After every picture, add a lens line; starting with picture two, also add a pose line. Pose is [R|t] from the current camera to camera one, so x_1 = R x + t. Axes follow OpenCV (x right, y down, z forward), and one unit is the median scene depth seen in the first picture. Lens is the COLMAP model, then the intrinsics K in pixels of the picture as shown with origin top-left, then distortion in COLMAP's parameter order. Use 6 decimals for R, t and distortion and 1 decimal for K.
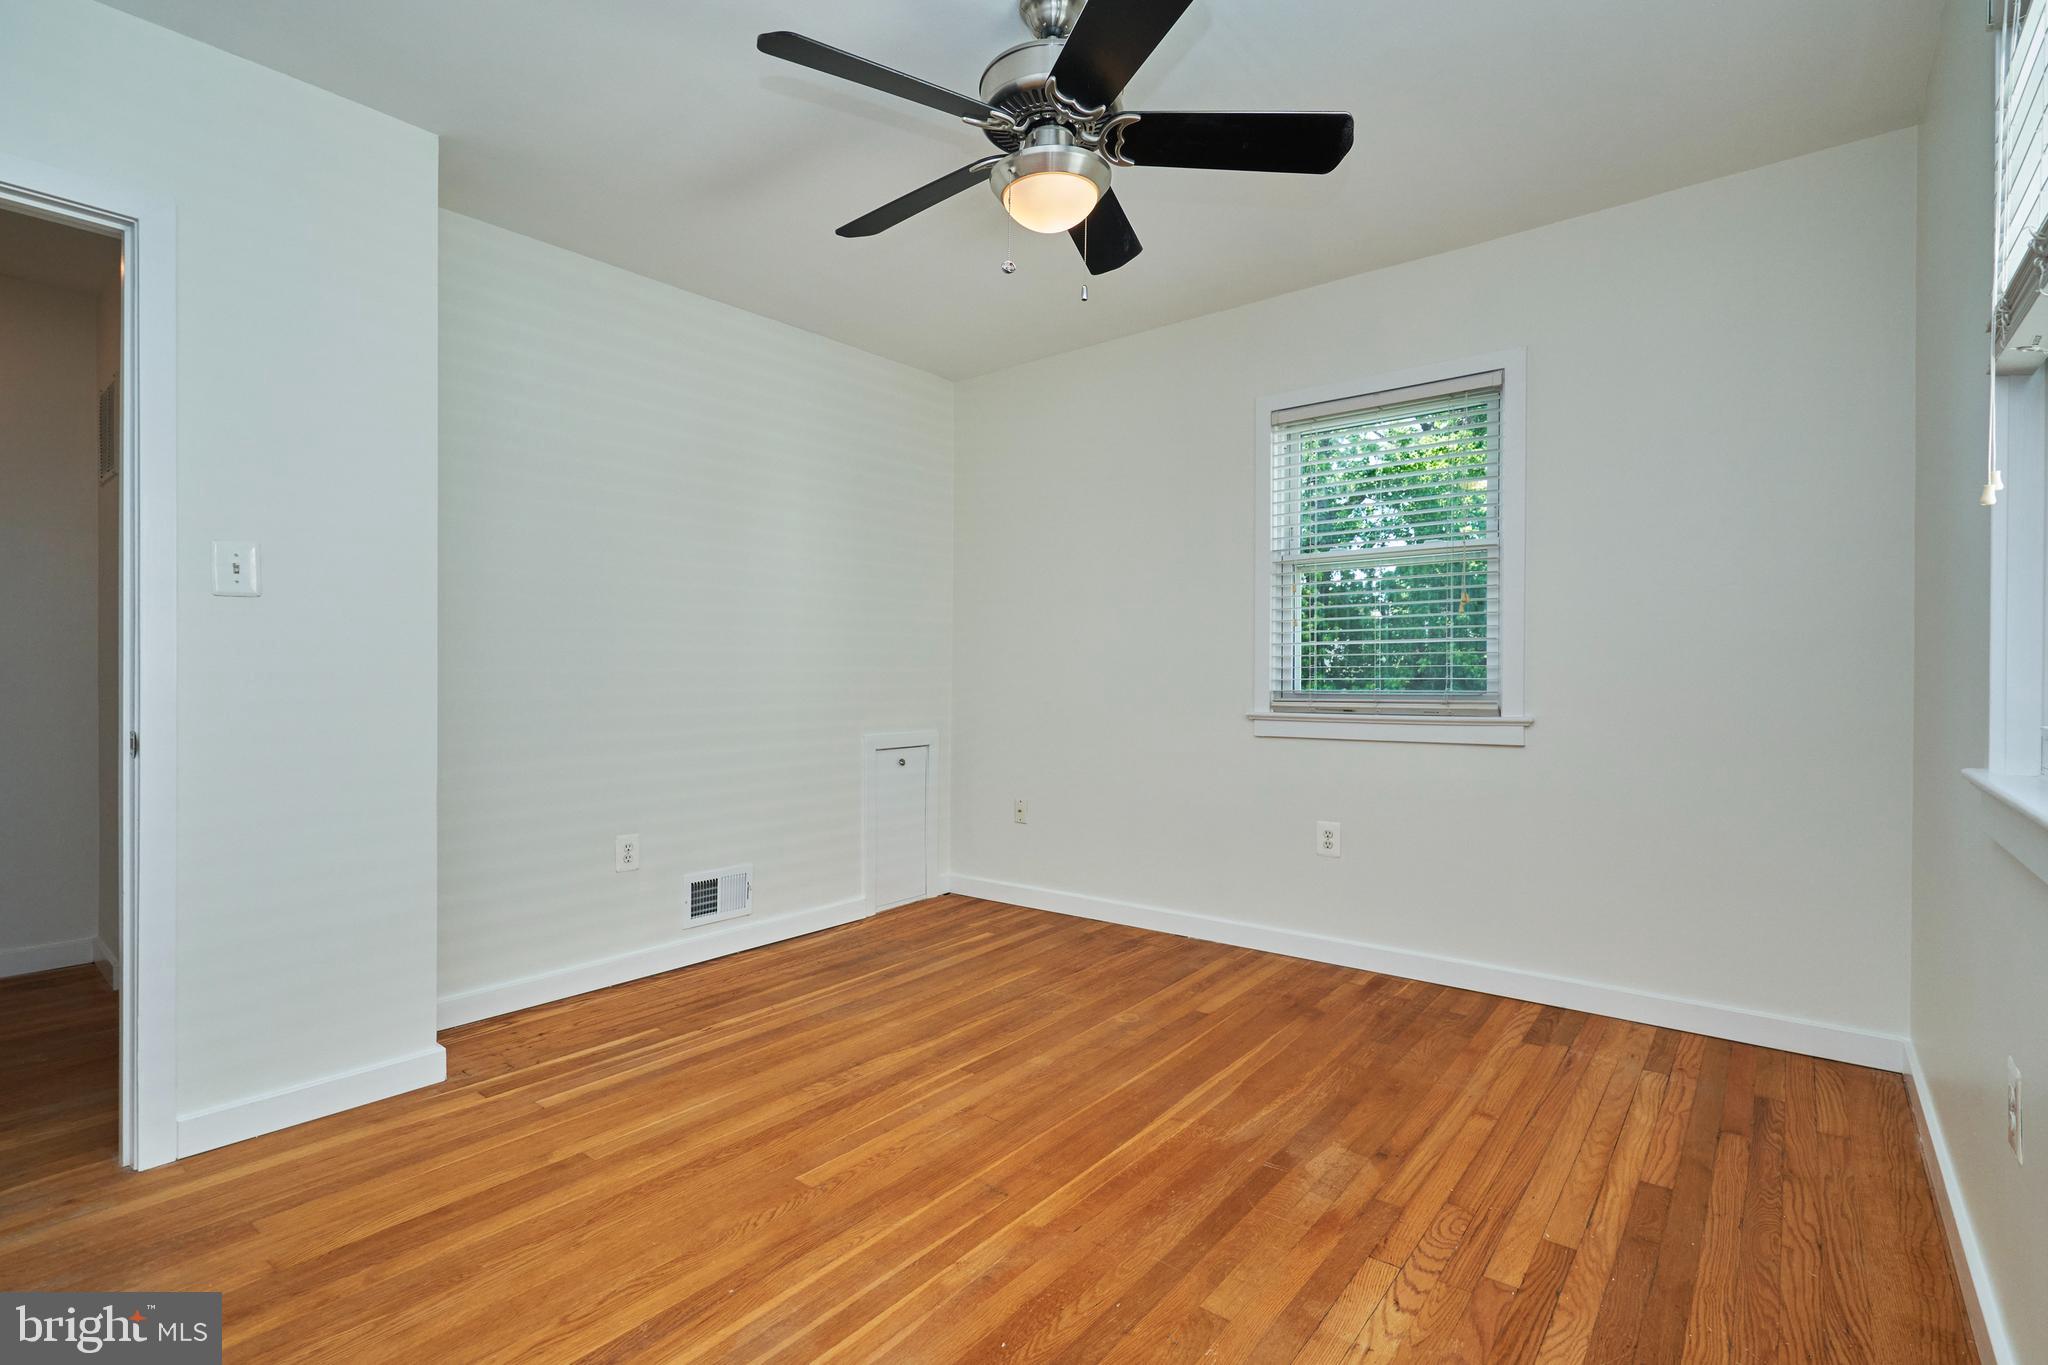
lens RADIAL K [[961.3, 0, 1014.6], [0, 961.3, 652.5], [0, 0, 1]] dist [-0.005018, 0.004220]
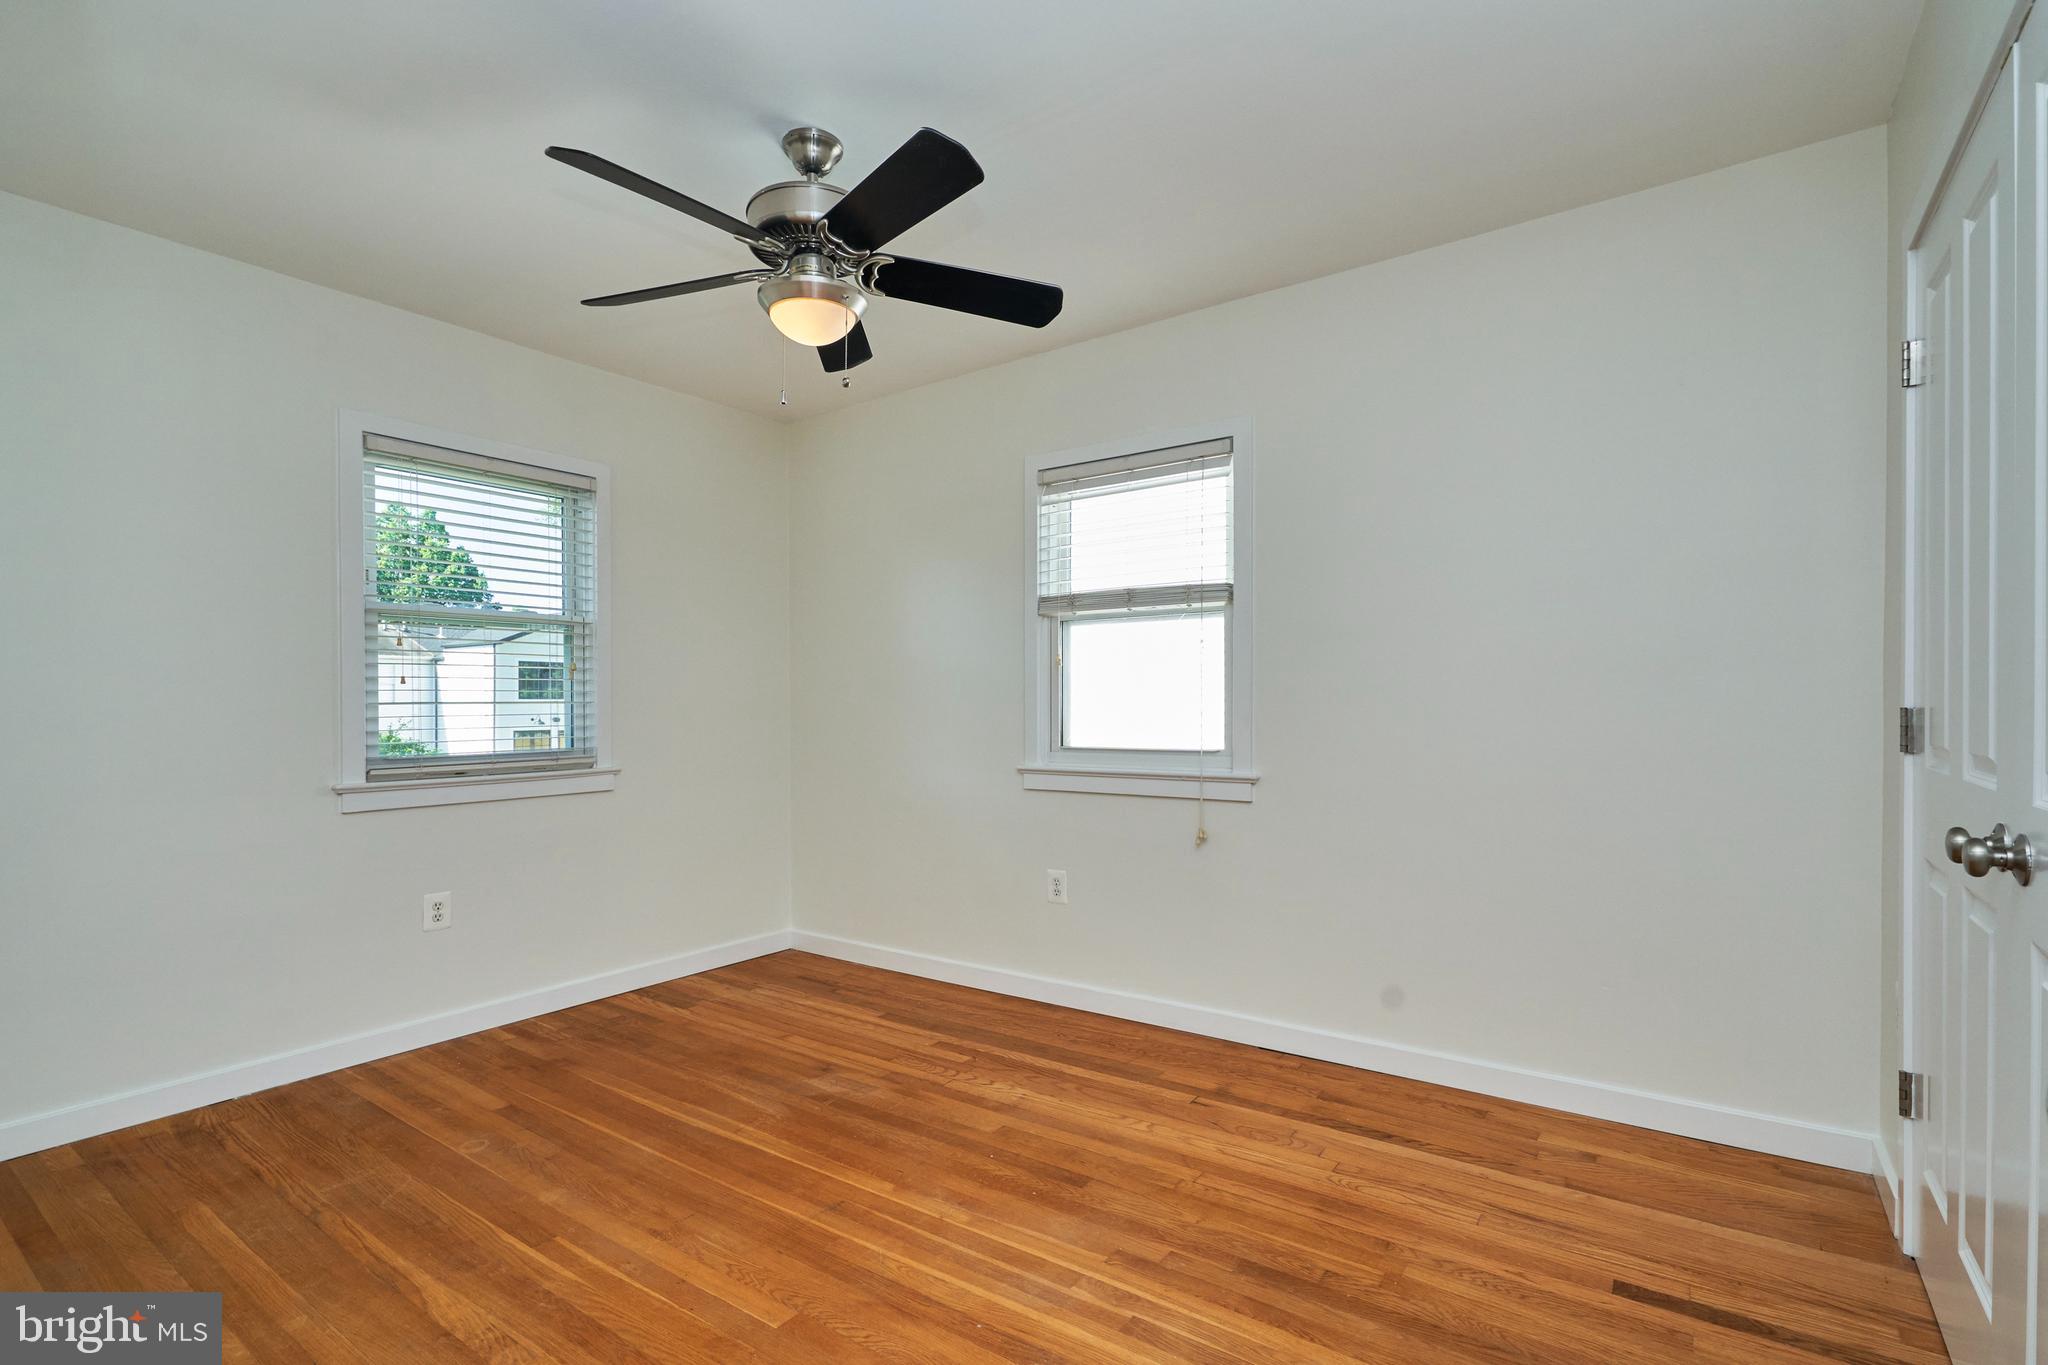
lens RADIAL K [[961.3, 0, 1020.4], [0, 961.3, 696.2], [0, 0, 1]] dist [-0.005018, 0.004220]
pose [[-0.059105, 0.015253, 0.998135, -0.913543], [-0.011464, 0.999807, -0.015957, -0.012081], [-0.998186, -0.012385, -0.058919, 0.681810]]
